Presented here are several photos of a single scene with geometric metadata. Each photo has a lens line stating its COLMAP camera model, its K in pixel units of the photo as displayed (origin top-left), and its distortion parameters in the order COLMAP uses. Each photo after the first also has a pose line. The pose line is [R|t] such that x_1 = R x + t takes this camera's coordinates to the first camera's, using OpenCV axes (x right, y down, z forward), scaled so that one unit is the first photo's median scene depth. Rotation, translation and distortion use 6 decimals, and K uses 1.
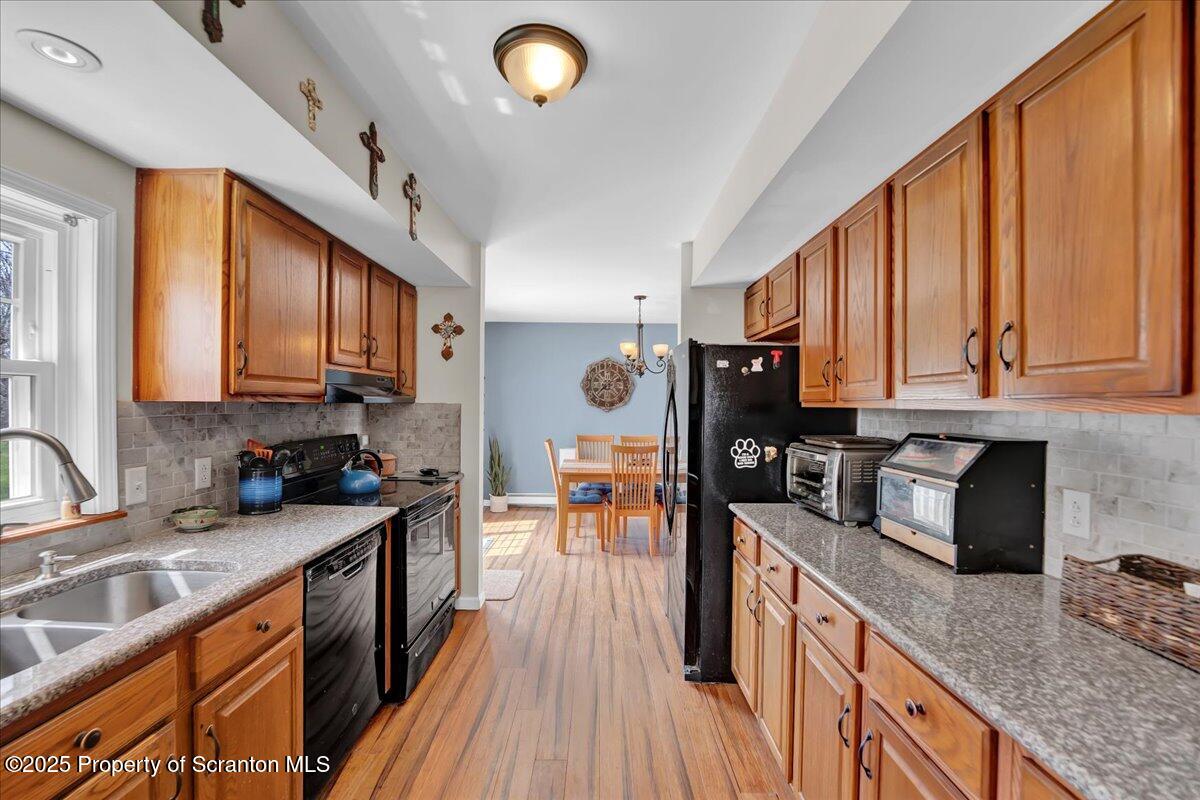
lens RADIAL K [[501.7, 0, 596.8], [0, 501.7, 406.6], [0, 0, 1]] dist [-0.036125, 0.005486]
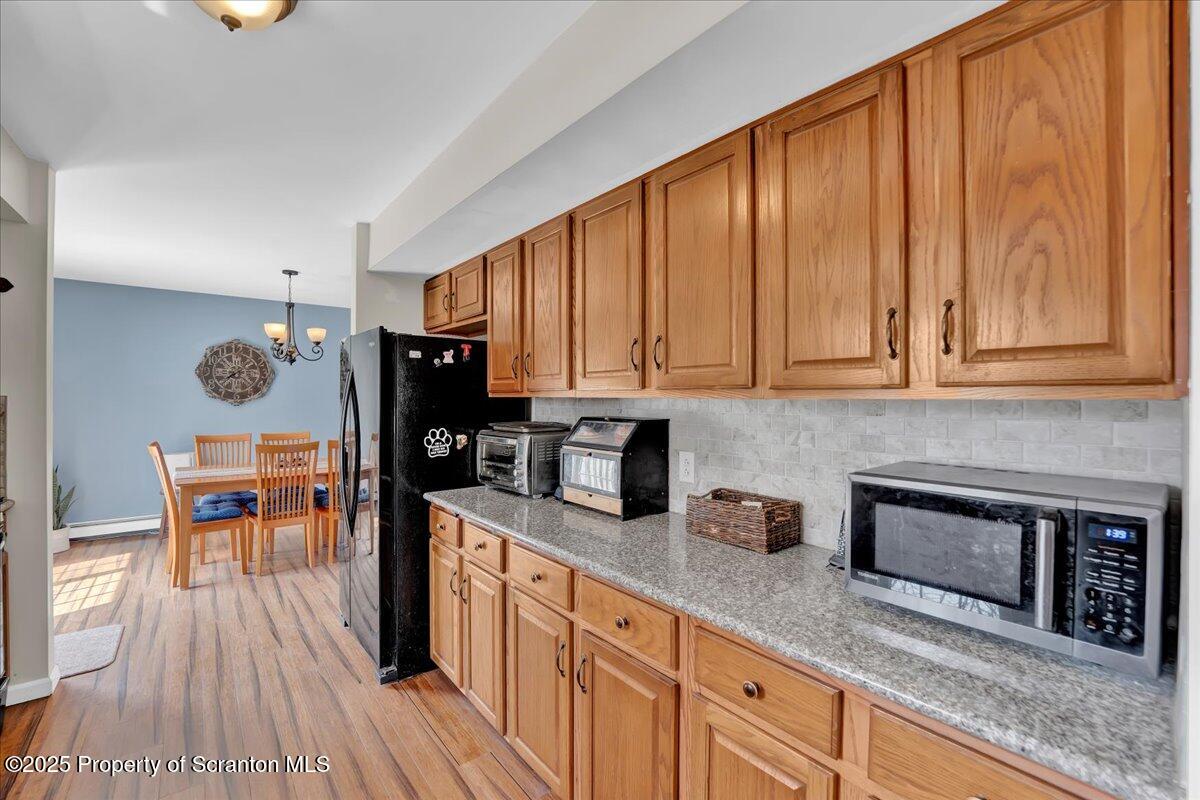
lens RADIAL K [[500.0, 0, 602.8], [0, 500.0, 397.6], [0, 0, 1]] dist [-0.027476, 0.000376]
pose [[0.764227, -0.008793, 0.644888, -0.110581], [0.008608, 0.999957, 0.003433, 0.000512], [-0.644890, 0.002928, 0.764269, -0.000948]]
